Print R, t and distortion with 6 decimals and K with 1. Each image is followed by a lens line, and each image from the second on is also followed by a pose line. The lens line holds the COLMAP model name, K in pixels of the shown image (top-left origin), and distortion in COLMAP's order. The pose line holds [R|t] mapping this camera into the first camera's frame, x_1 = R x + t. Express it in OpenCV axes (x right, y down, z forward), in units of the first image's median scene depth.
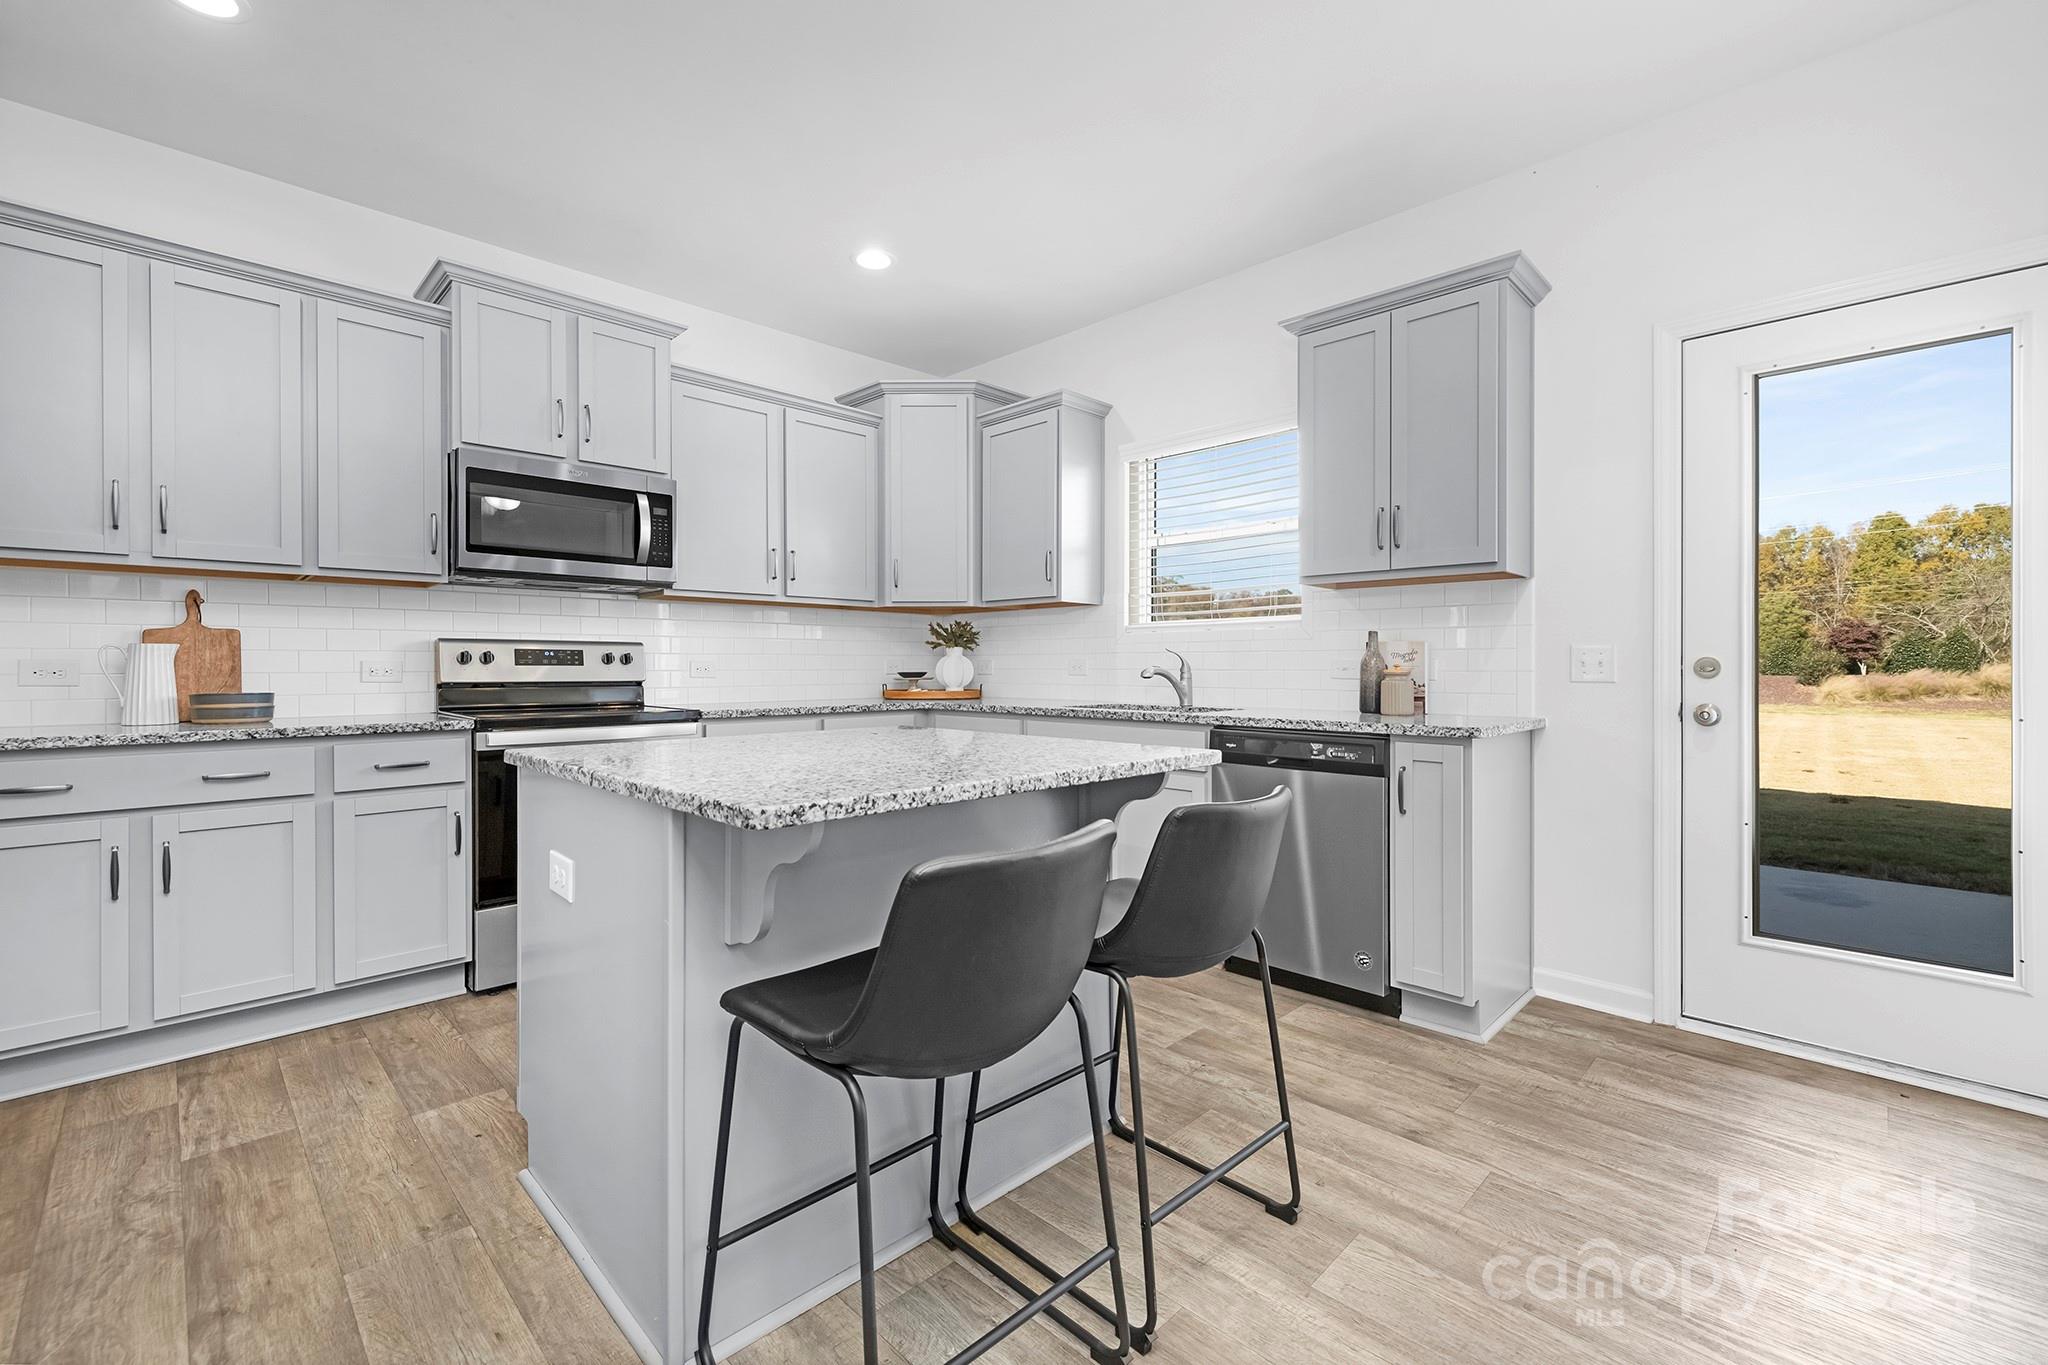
lens RADIAL K [[878.2, 0, 1027.7], [0, 878.2, 673.8], [0, 0, 1]] dist [-0.019394, -0.000403]
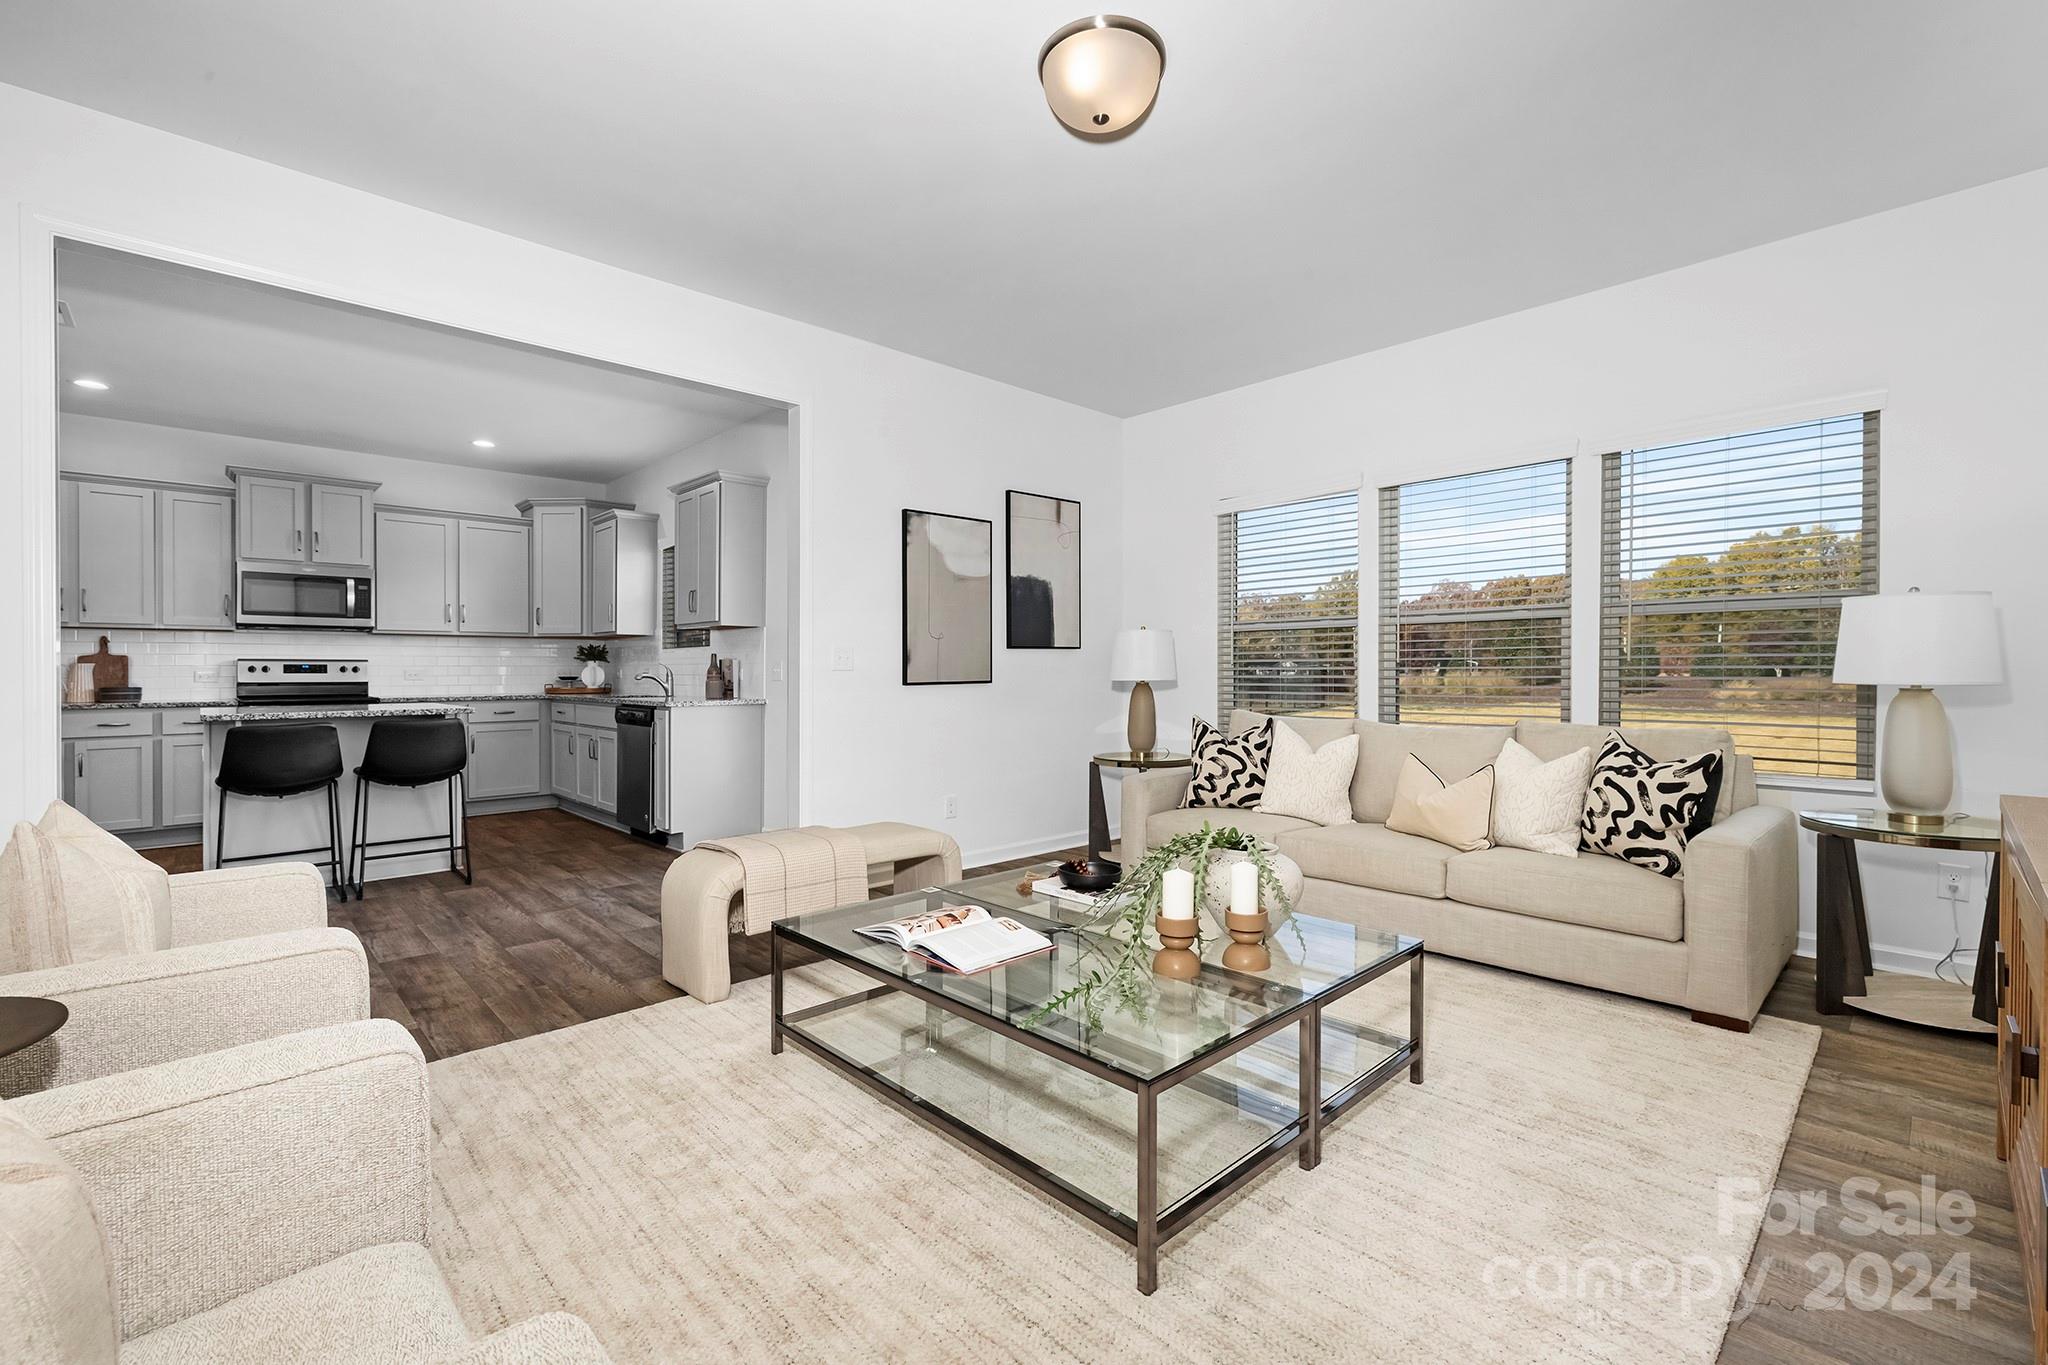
lens RADIAL K [[878.2, 0, 1047.5], [0, 878.2, 679.3], [0, 0, 1]] dist [-0.019394, -0.000403]
pose [[0.997436, -0.000596, -0.071568, 1.100807], [0.000672, 0.999999, 0.001042, 0.002467], [0.071567, -0.001087, 0.997435, -0.672025]]
